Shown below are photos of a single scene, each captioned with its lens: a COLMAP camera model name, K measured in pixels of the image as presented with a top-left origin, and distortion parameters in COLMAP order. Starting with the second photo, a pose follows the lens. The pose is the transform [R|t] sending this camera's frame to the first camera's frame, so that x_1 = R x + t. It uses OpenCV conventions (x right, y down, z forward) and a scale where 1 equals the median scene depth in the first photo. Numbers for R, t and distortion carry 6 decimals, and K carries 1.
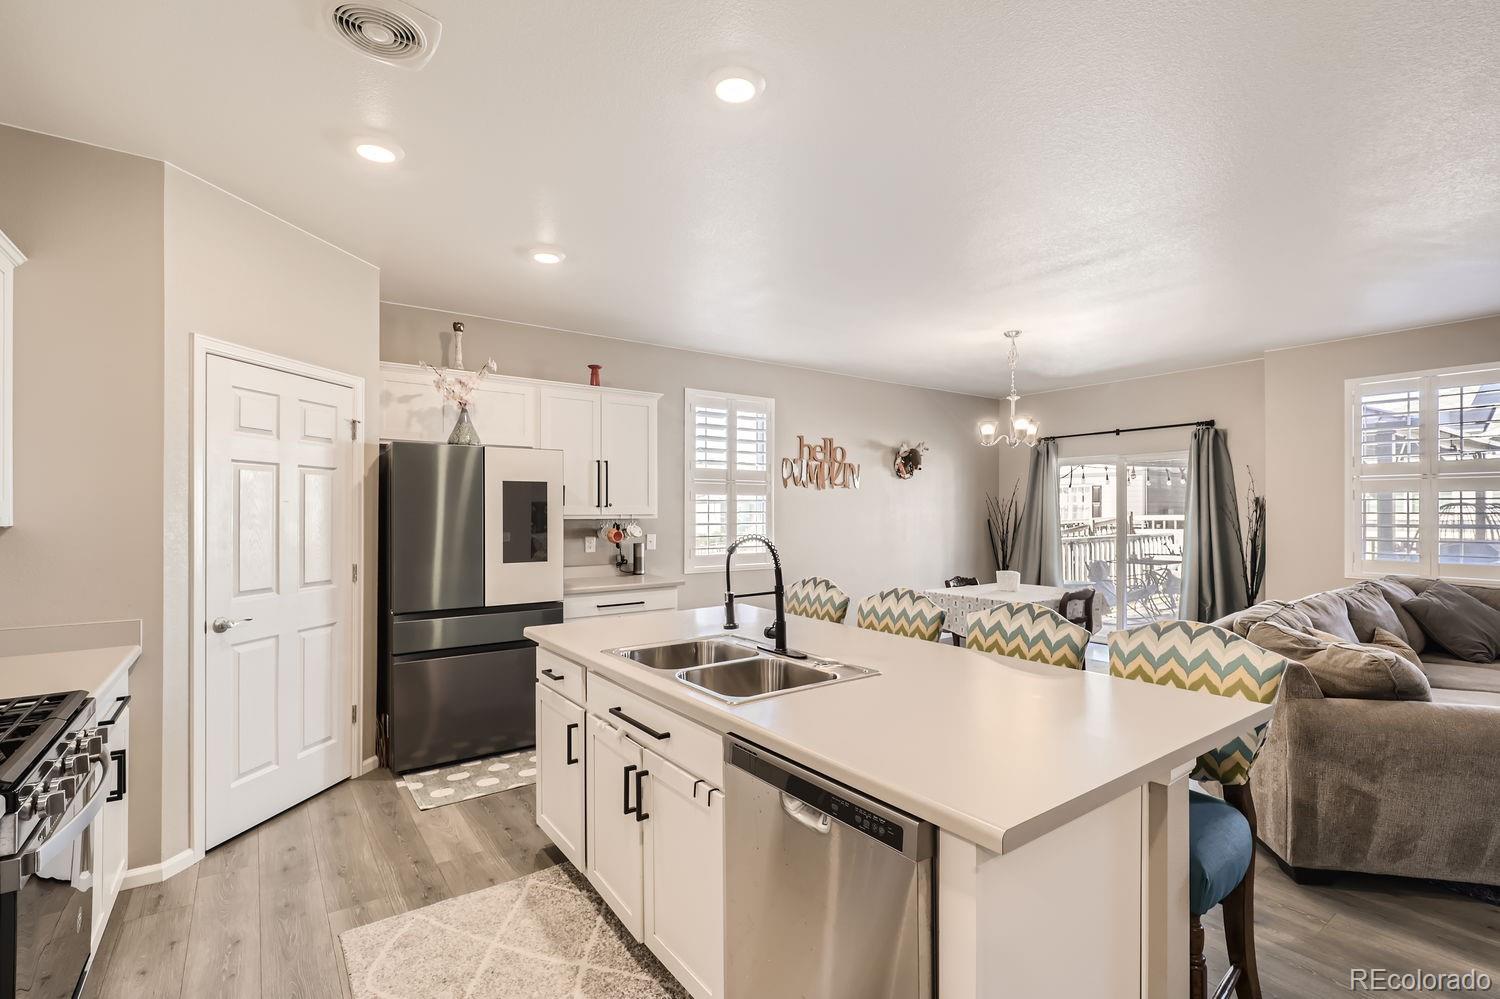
lens RADIAL K [[685.5, 0, 748.3], [0, 685.5, 511.6], [0, 0, 1]] dist [0.009838, -0.003264]
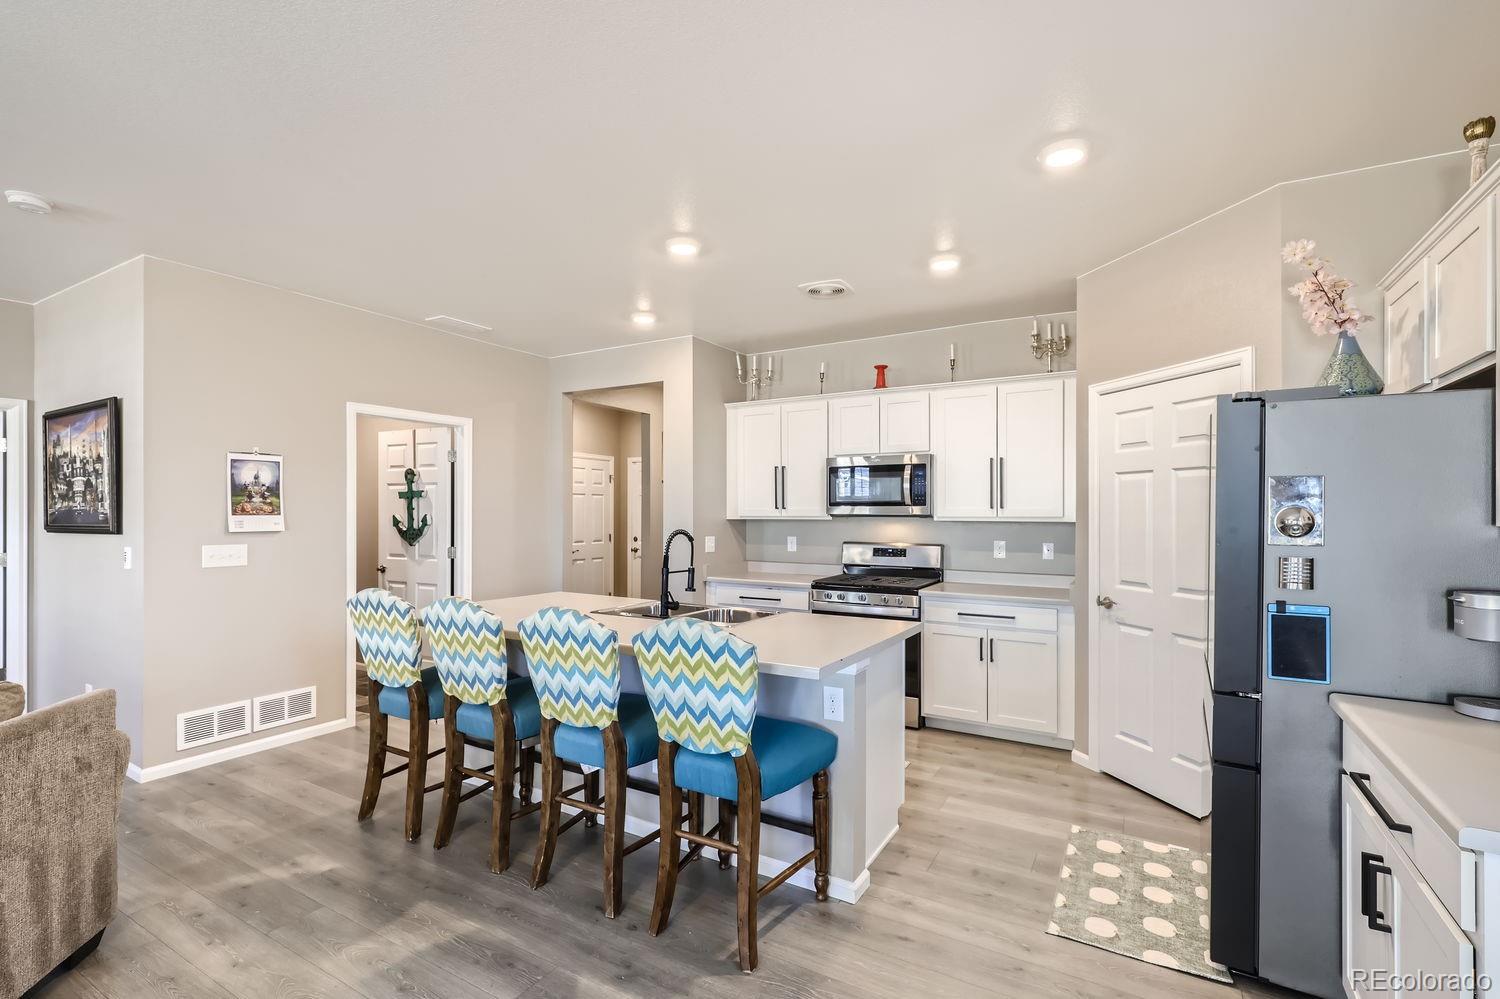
lens RADIAL K [[685.5, 0, 751.2], [0, 685.5, 513.4], [0, 0, 1]] dist [0.009838, -0.003264]
pose [[-0.915236, -0.002829, -0.402908, 0.304077], [-0.004269, 0.999987, 0.002676, -0.002295], [0.402895, 0.004170, -0.915237, 1.610588]]
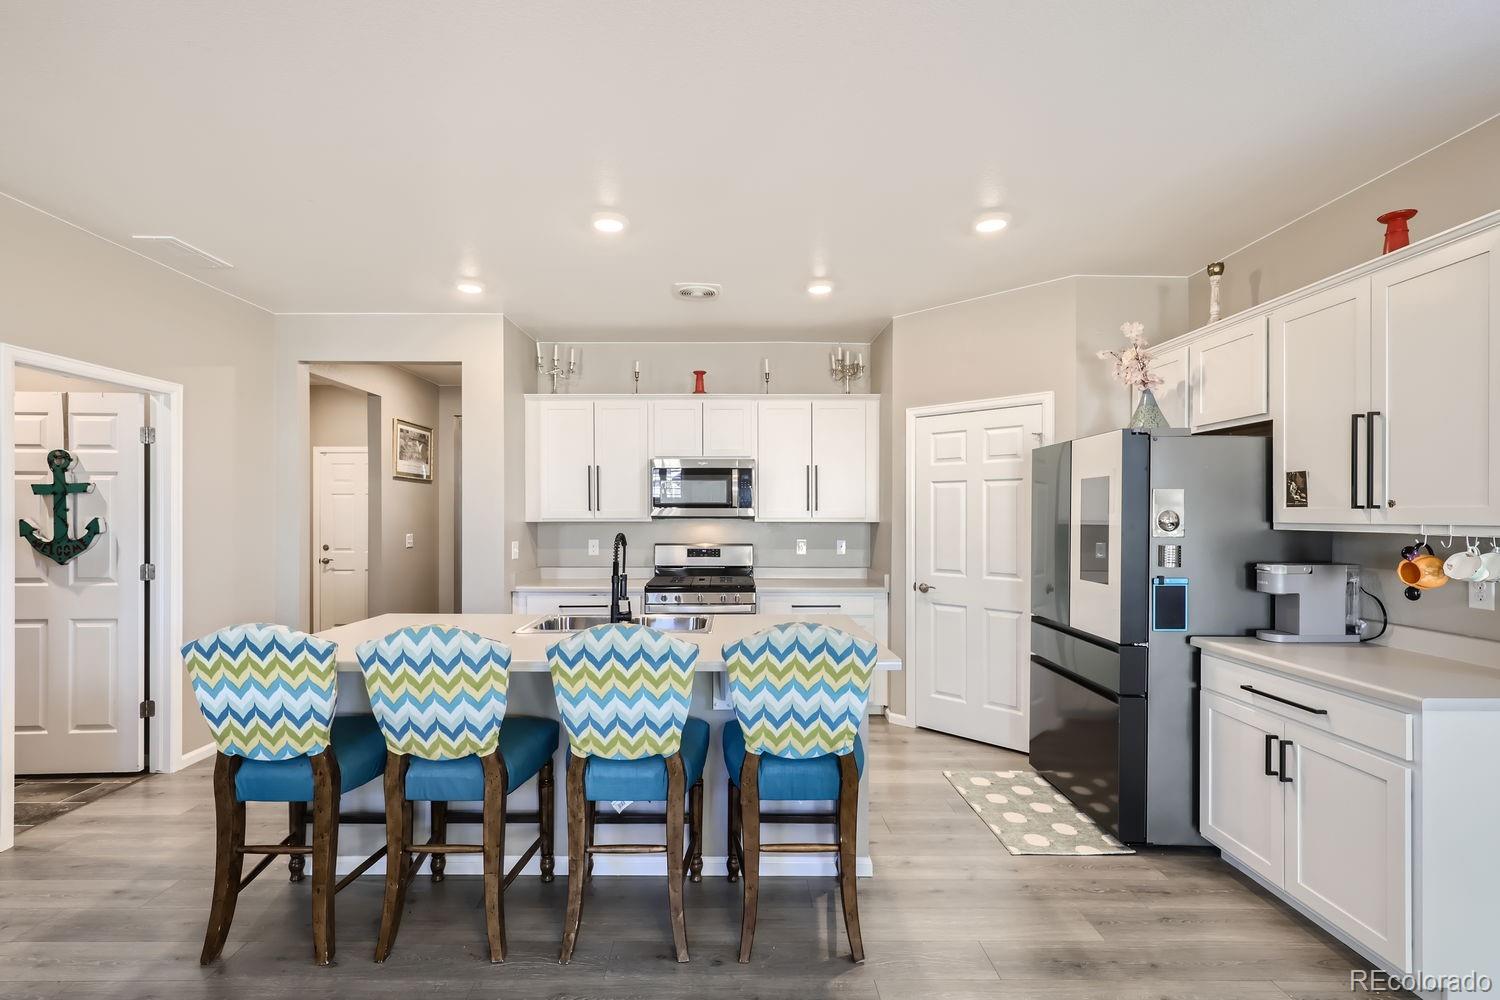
lens RADIAL K [[685.5, 0, 731.8], [0, 685.5, 515.6], [0, 0, 1]] dist [0.009838, -0.003264]
pose [[-0.584770, -0.000549, -0.811199, 0.642355], [-0.003191, 0.999994, 0.001624, -0.000993], [0.811193, 0.003538, -0.584768, 1.318001]]
